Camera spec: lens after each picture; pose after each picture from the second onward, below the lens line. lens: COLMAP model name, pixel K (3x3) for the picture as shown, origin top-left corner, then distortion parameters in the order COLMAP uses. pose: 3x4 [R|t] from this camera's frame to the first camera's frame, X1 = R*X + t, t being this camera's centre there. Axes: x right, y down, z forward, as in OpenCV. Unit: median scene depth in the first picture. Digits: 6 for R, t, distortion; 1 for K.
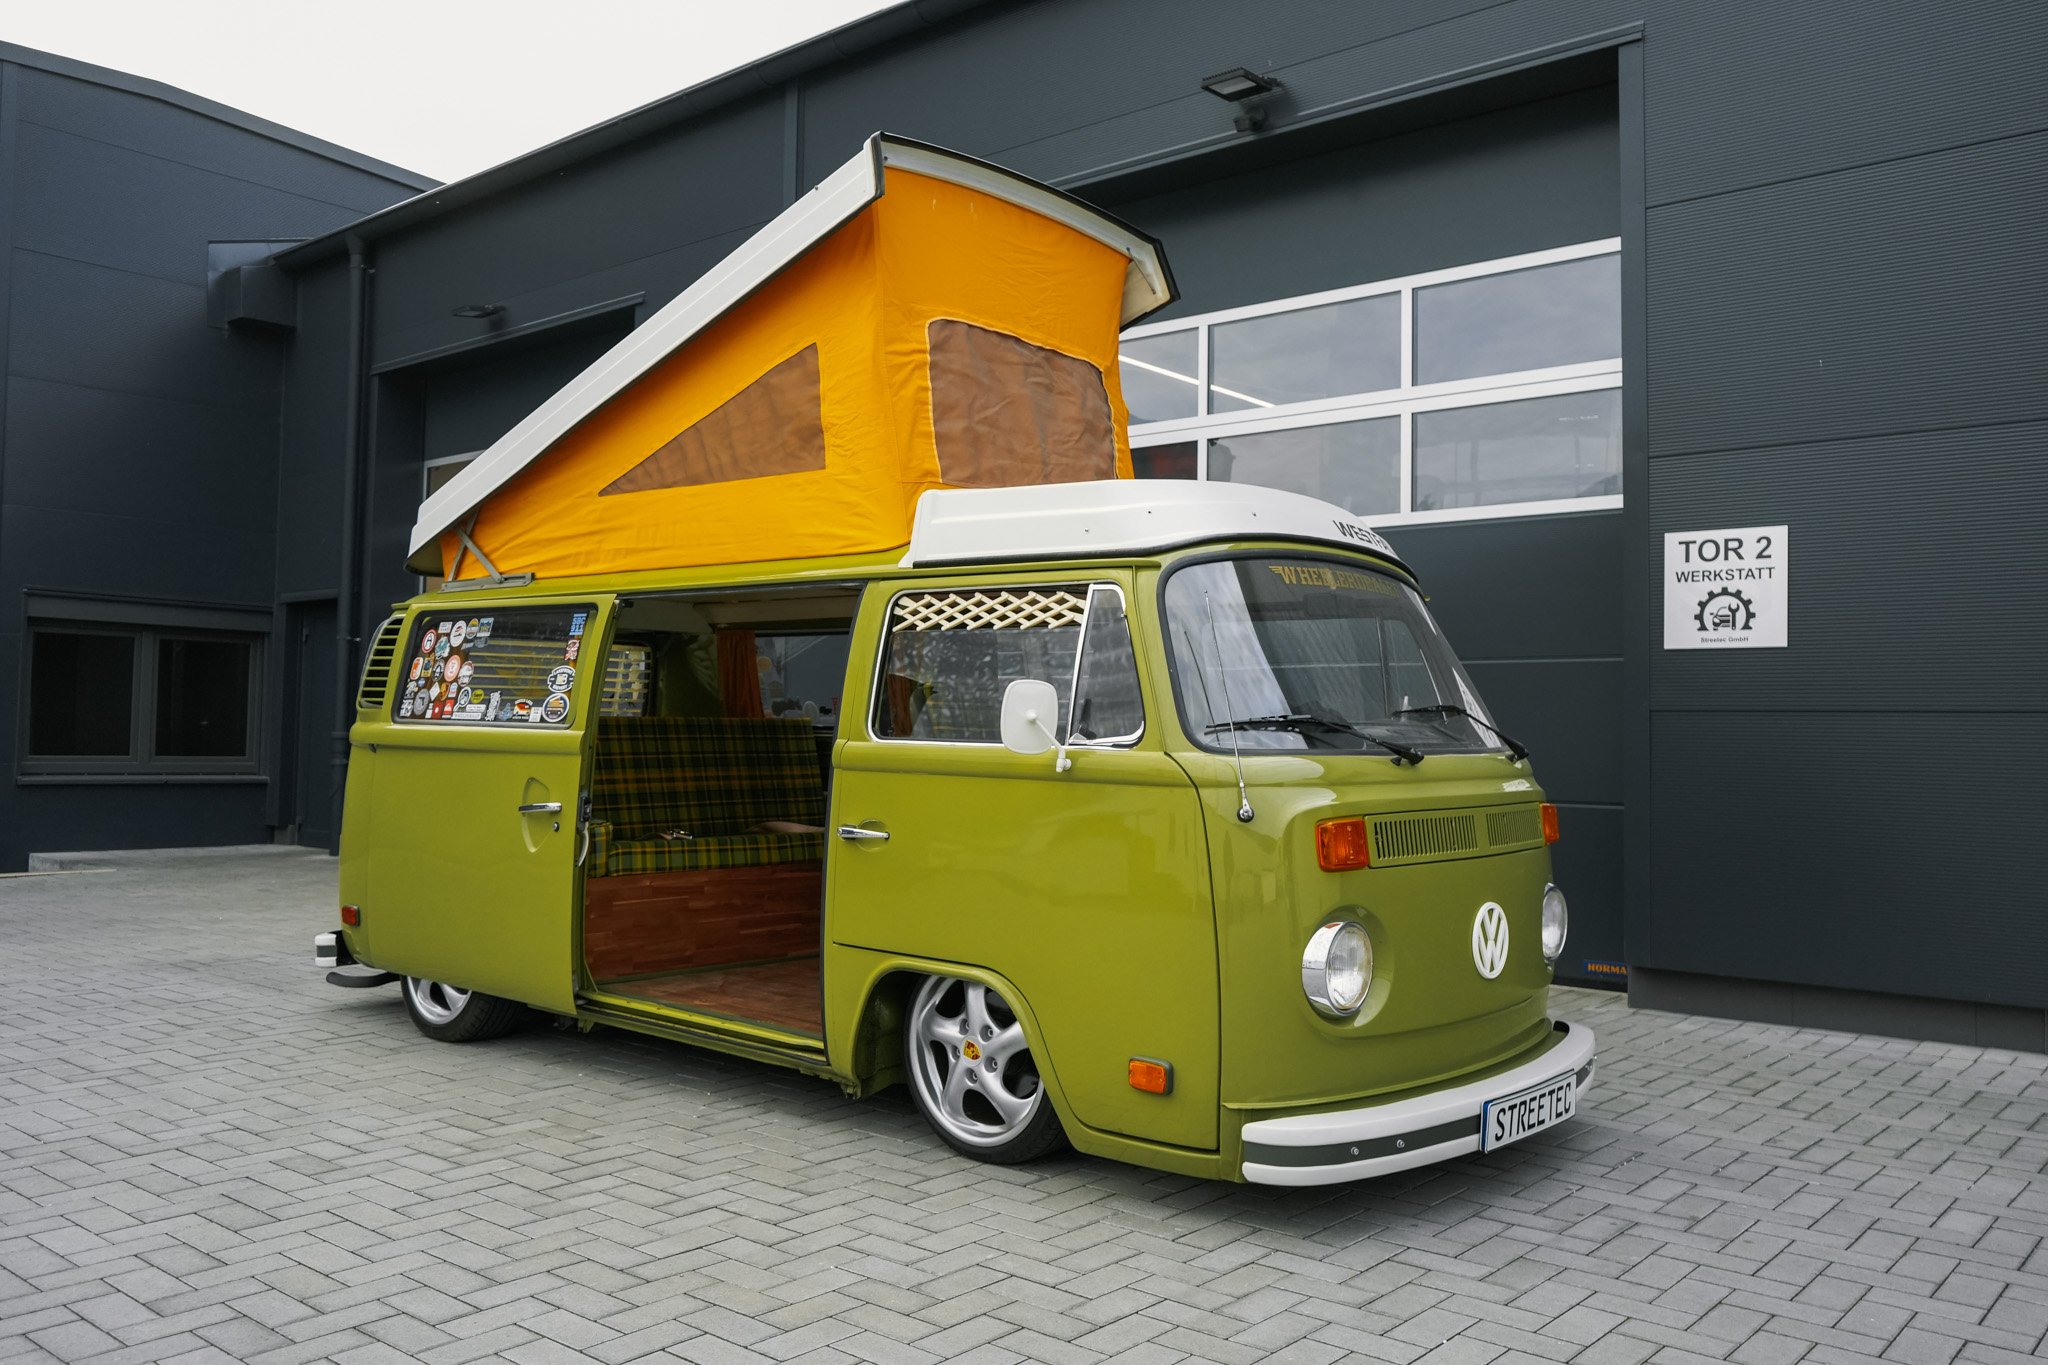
lens RADIAL K [[1612.0, 0, 1025.3], [0, 1612.0, 687.0], [0, 0, 1]] dist [-0.009294, 0.000684]
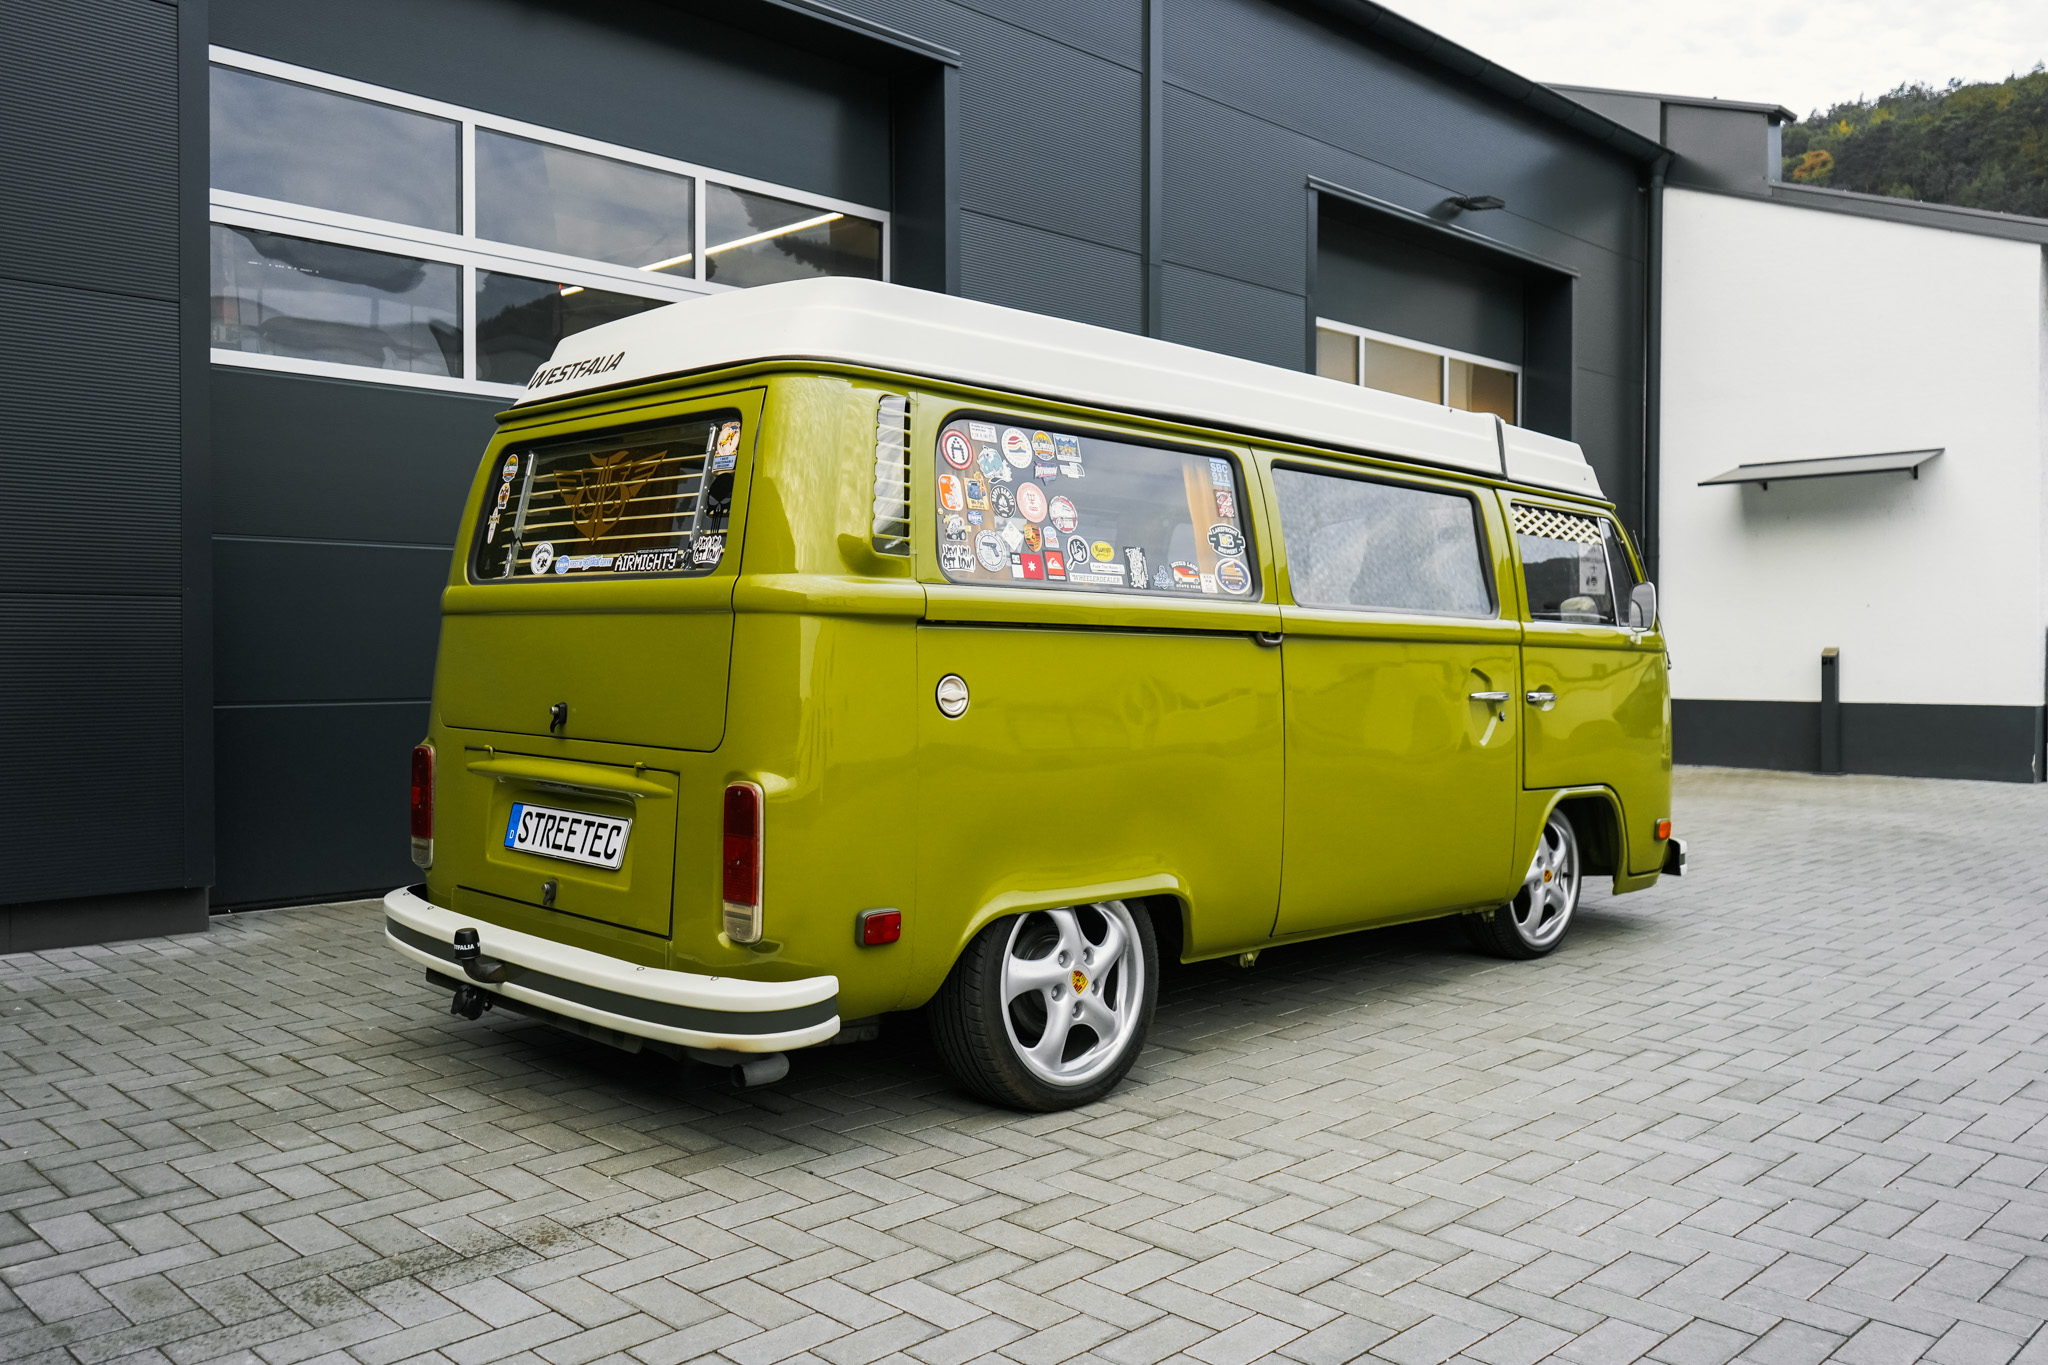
lens RADIAL K [[1648.7, 0, 1029.2], [0, 1648.7, 675.8], [0, 0, 1]] dist [0.000554, 0.004570]
pose [[0.074676, -0.023578, 0.996929, -1.122102], [-0.036522, 0.998985, 0.026362, 0.044659], [-0.996539, -0.038379, 0.073739, 1.045998]]
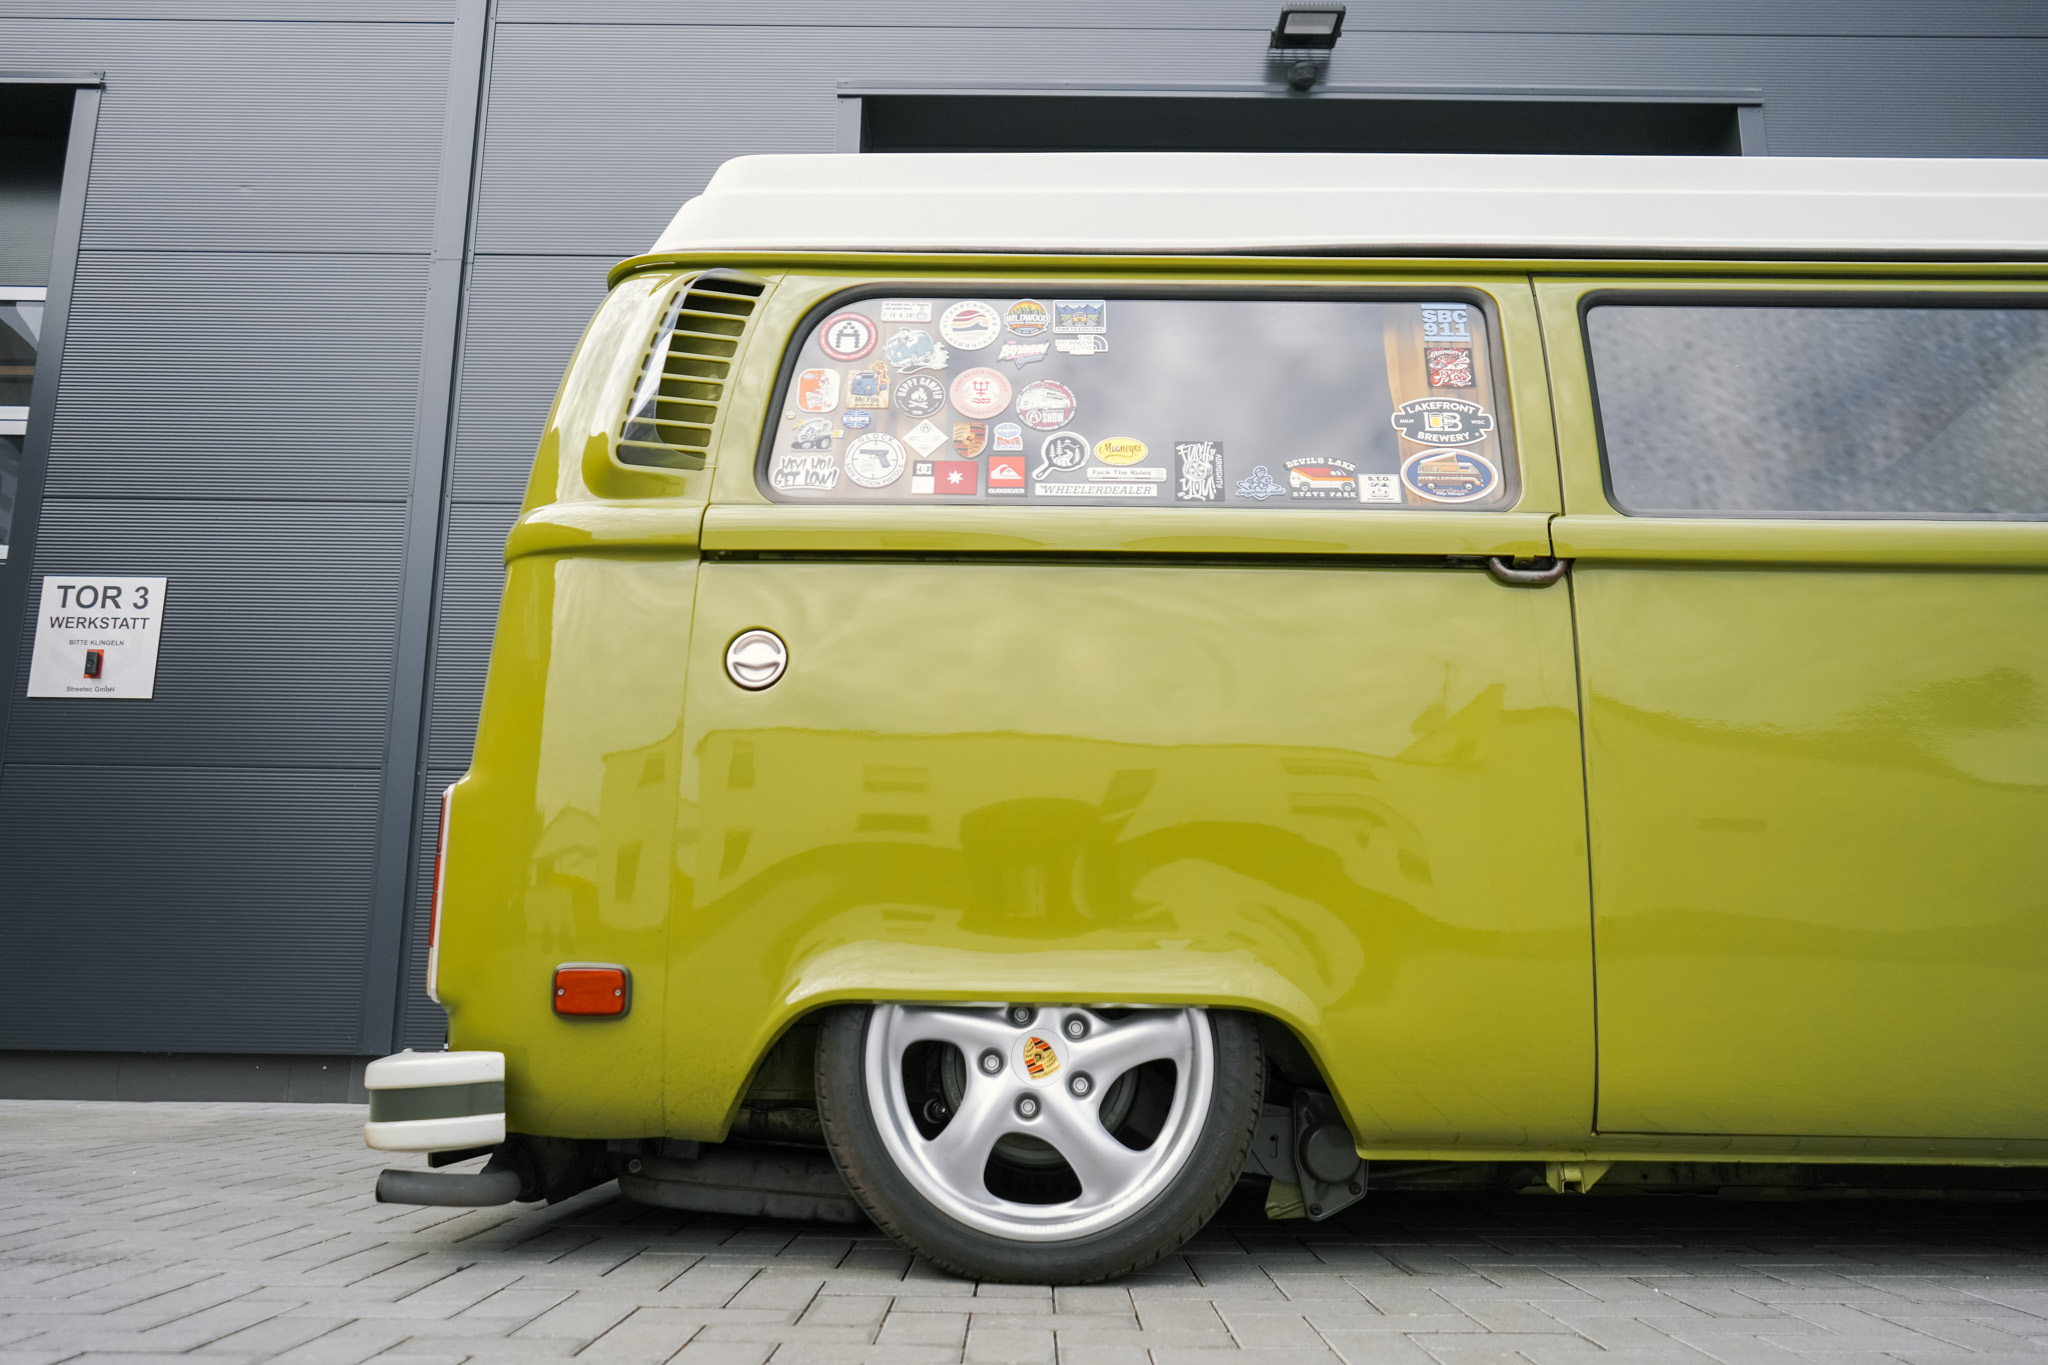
lens RADIAL K [[1612.0, 0, 1025.3], [0, 1612.0, 687.0], [0, 0, 1]] dist [-0.009294, 0.000684]
pose [[0.765227, 0.123851, 0.631734, -0.672840], [-0.017778, 0.985011, -0.171575, 0.154813], [-0.643515, 0.120063, 0.755959, 0.742392]]
